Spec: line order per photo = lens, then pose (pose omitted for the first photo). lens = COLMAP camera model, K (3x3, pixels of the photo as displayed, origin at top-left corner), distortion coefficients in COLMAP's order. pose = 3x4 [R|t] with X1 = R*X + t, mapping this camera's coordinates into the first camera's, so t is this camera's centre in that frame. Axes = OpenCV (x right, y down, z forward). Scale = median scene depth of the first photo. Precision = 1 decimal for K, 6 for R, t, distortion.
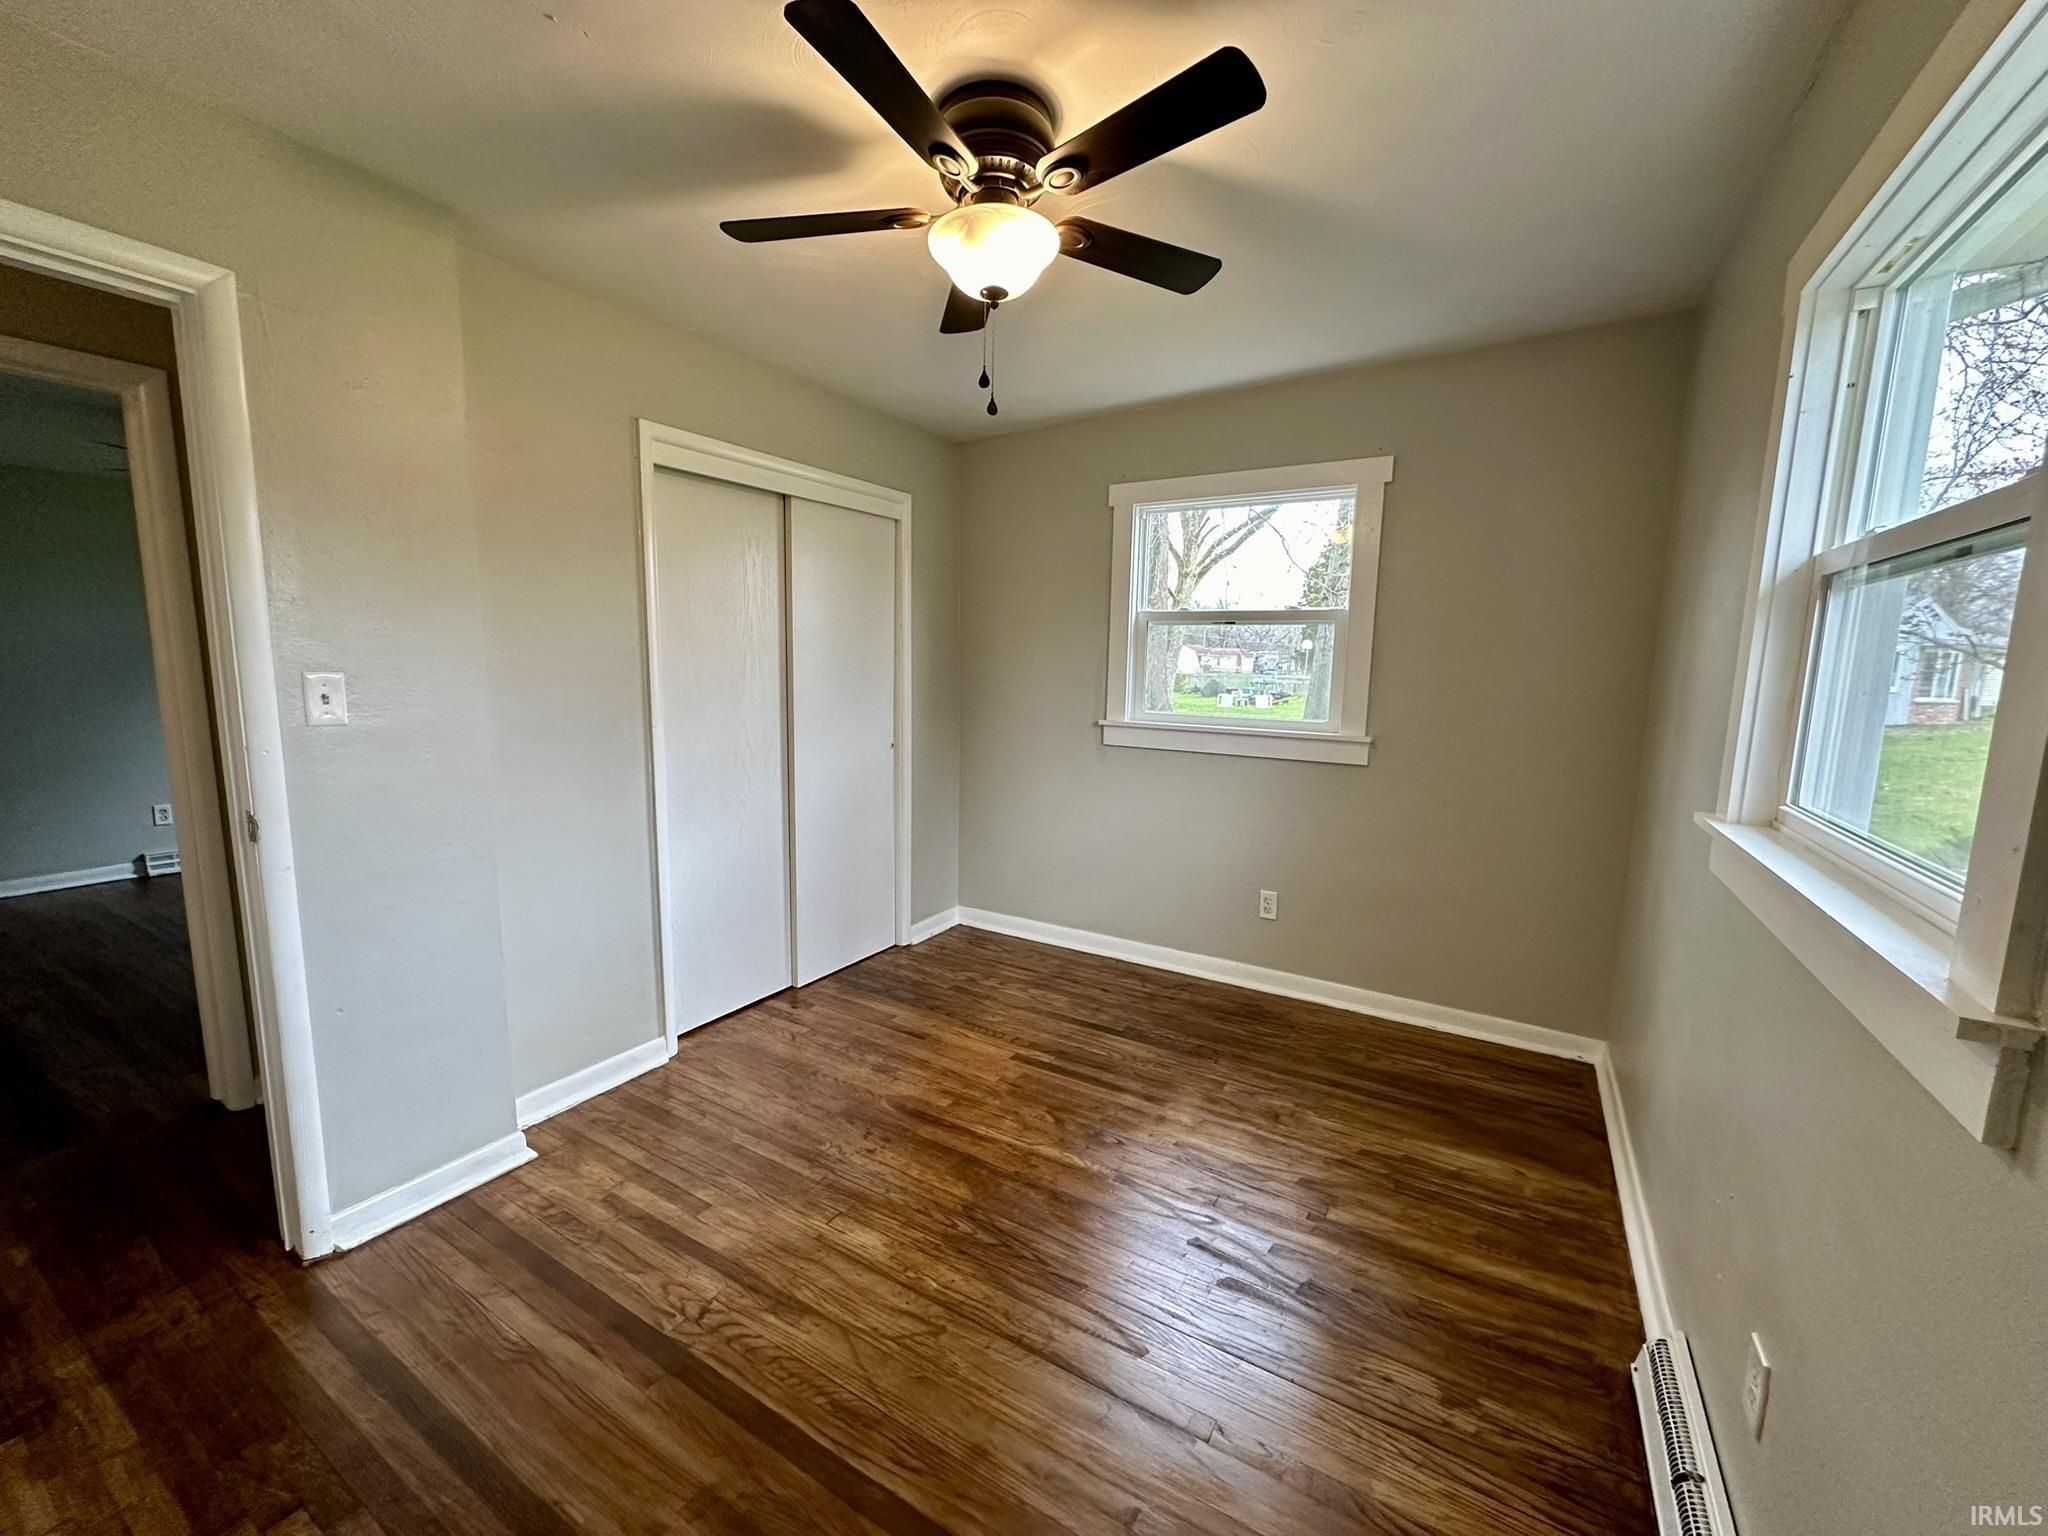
lens RADIAL K [[813.6, 0, 1021.1], [0, 813.6, 767.7], [0, 0, 1]] dist [-0.001137, 0.000015]
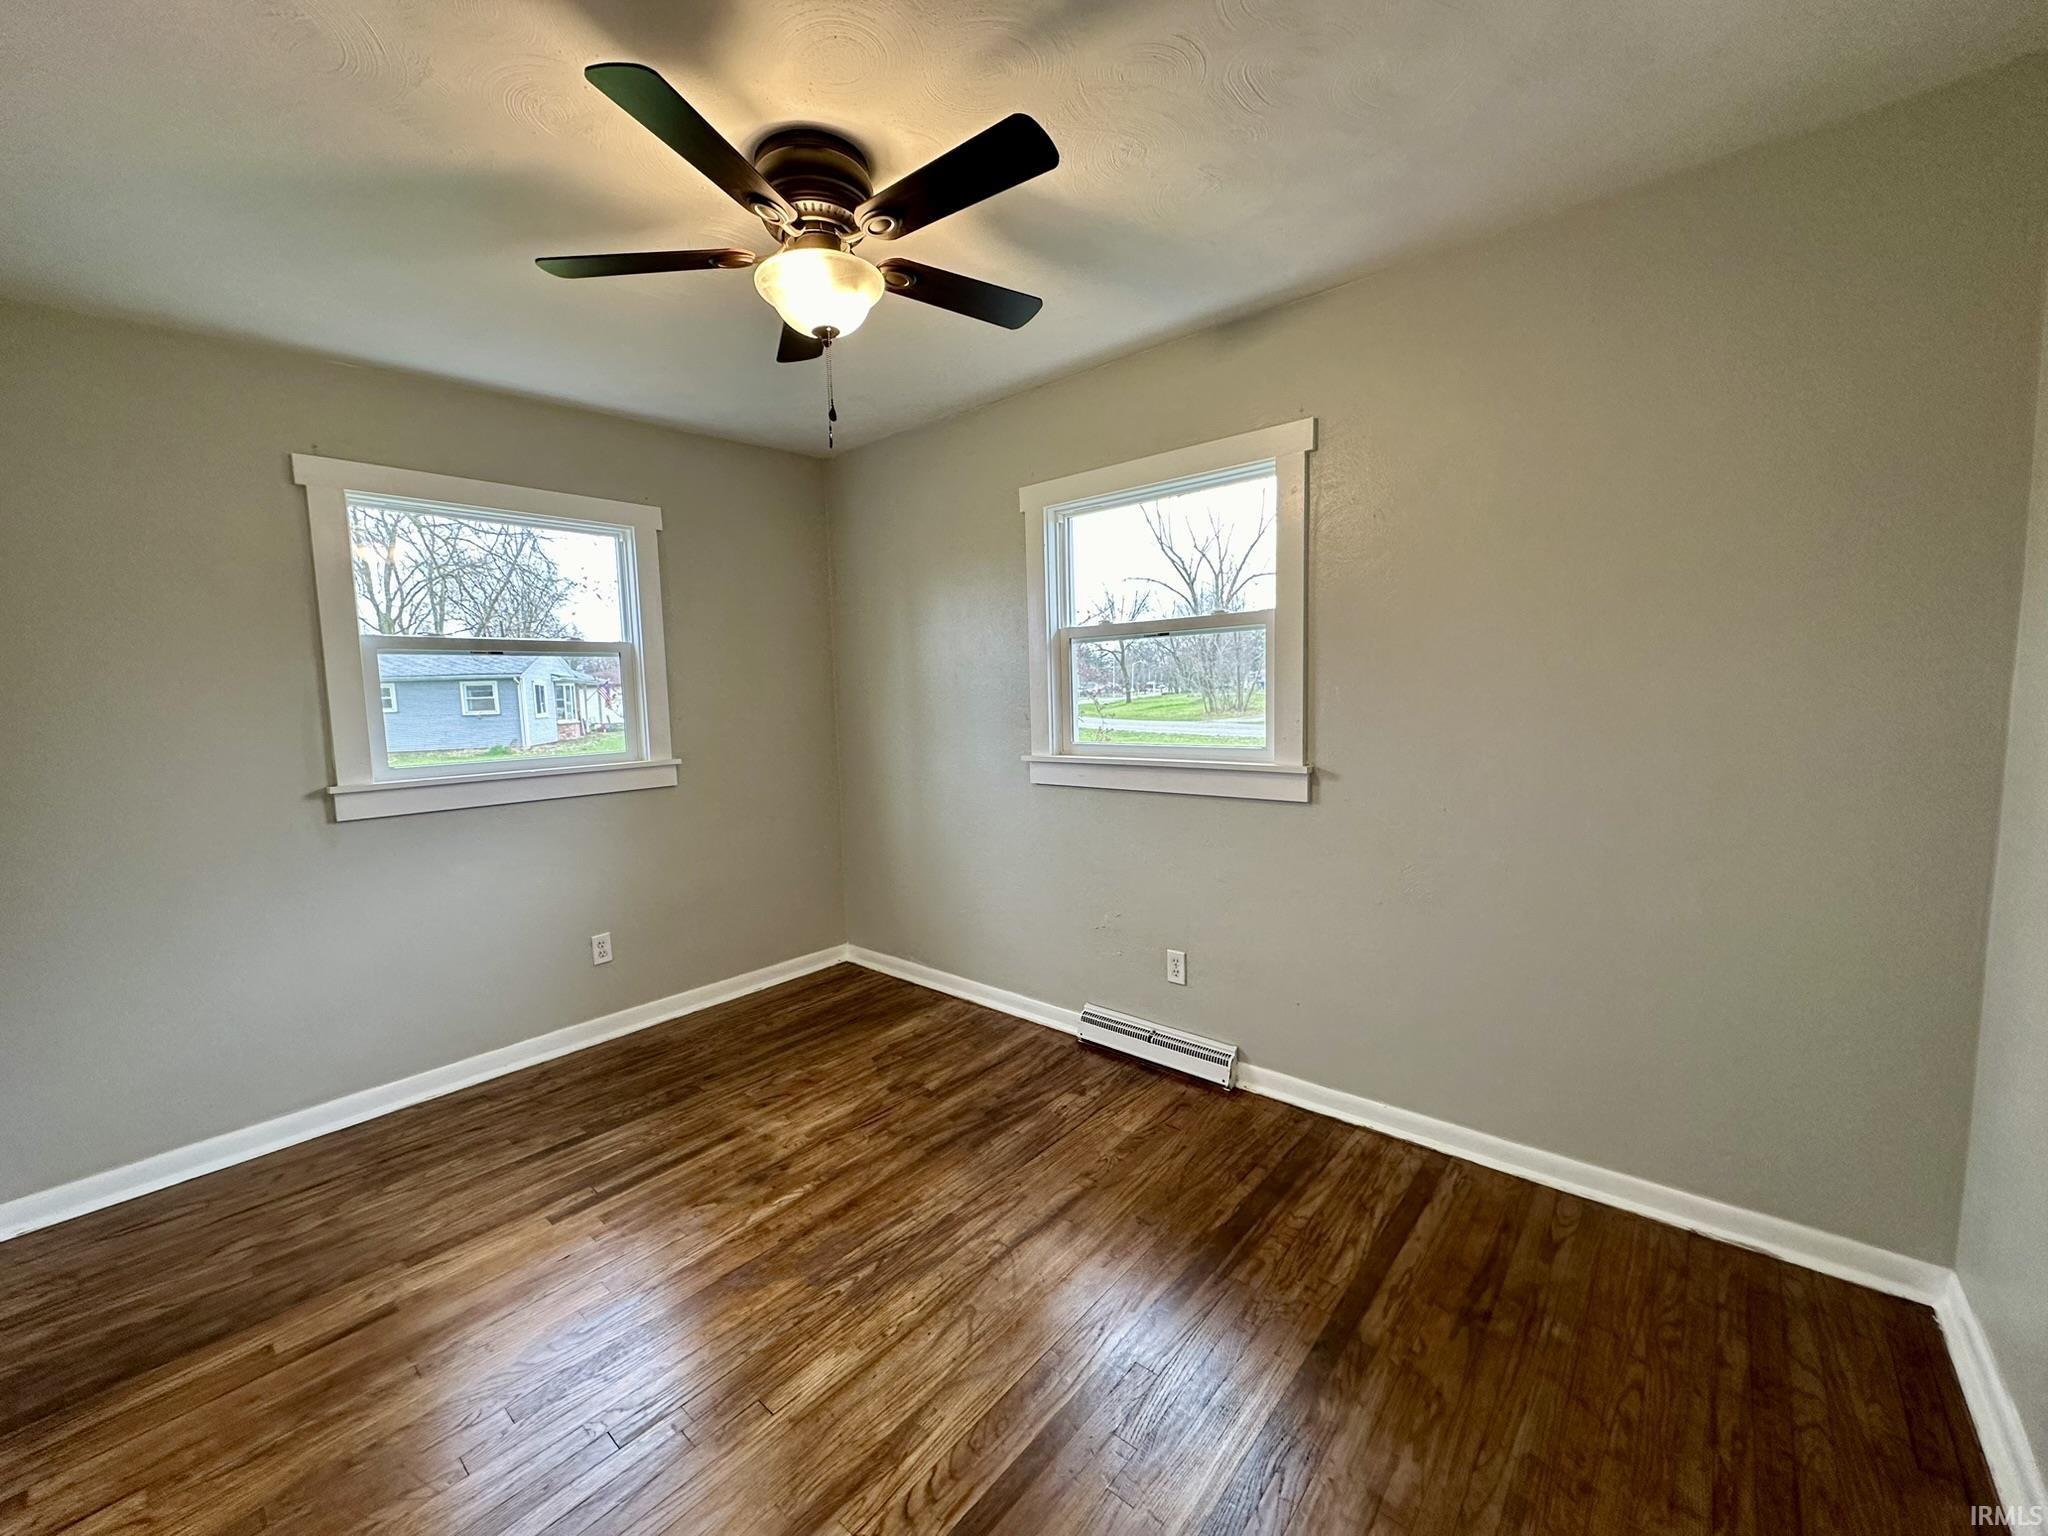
lens RADIAL K [[813.6, 0, 1021.1], [0, 813.6, 767.7], [0, 0, 1]] dist [-0.001137, 0.000015]
pose [[0.166927, -0.116679, 0.979041, -0.640091], [0.162663, 0.982626, 0.089372, -0.054861], [-0.972459, 0.144336, 0.183006, 0.389266]]
